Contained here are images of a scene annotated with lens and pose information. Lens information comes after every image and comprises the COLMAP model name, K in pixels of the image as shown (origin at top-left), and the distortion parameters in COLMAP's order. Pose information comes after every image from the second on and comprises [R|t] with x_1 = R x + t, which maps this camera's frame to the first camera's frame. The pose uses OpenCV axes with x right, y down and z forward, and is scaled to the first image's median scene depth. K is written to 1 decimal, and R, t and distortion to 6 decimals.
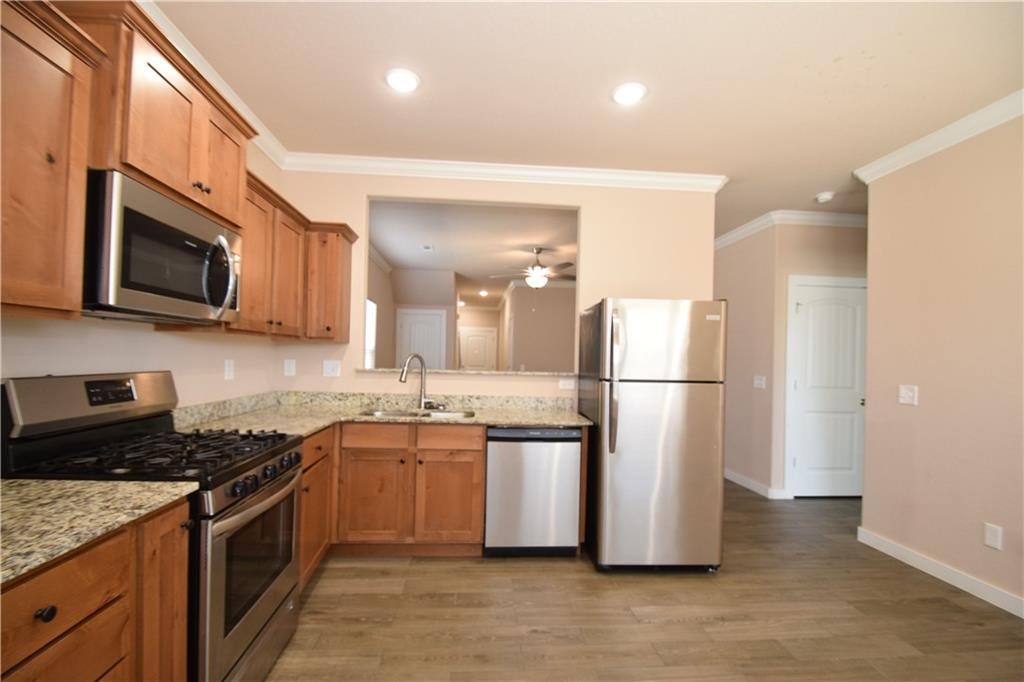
lens RADIAL K [[451.3, 0, 504.1], [0, 451.3, 356.3], [0, 0, 1]] dist [0.003804, -0.011035]
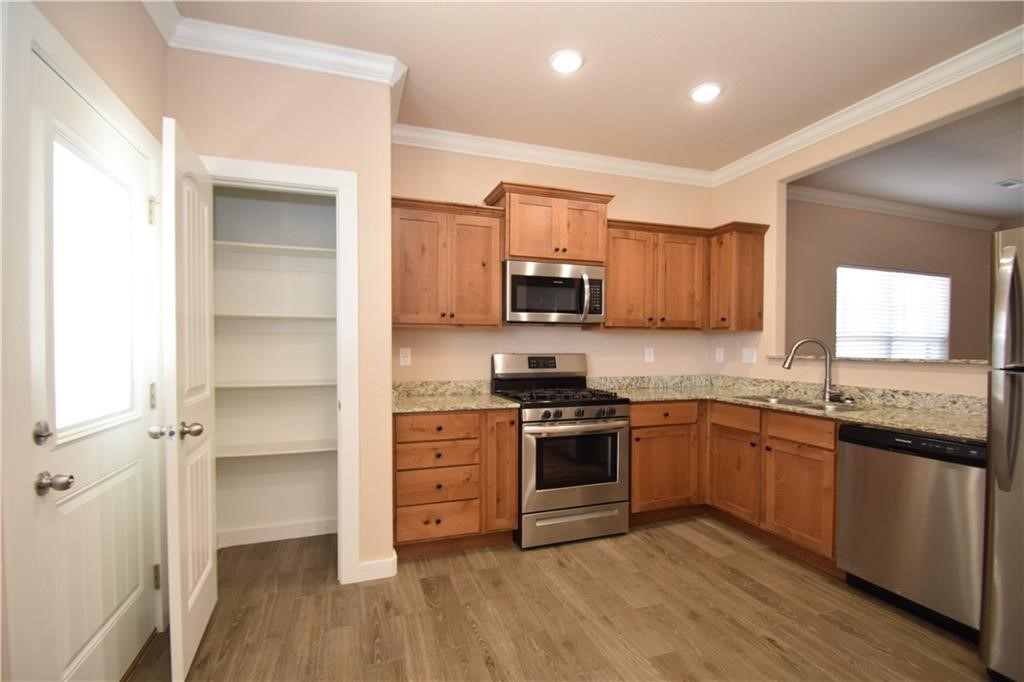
lens RADIAL K [[451.3, 0, 501.1], [0, 451.3, 355.1], [0, 0, 1]] dist [0.003804, -0.011035]
pose [[0.245110, -0.005643, -0.969479, 0.694171], [0.006749, 0.999969, -0.004114, 0.035426], [0.969472, -0.005534, 0.245140, 0.225547]]
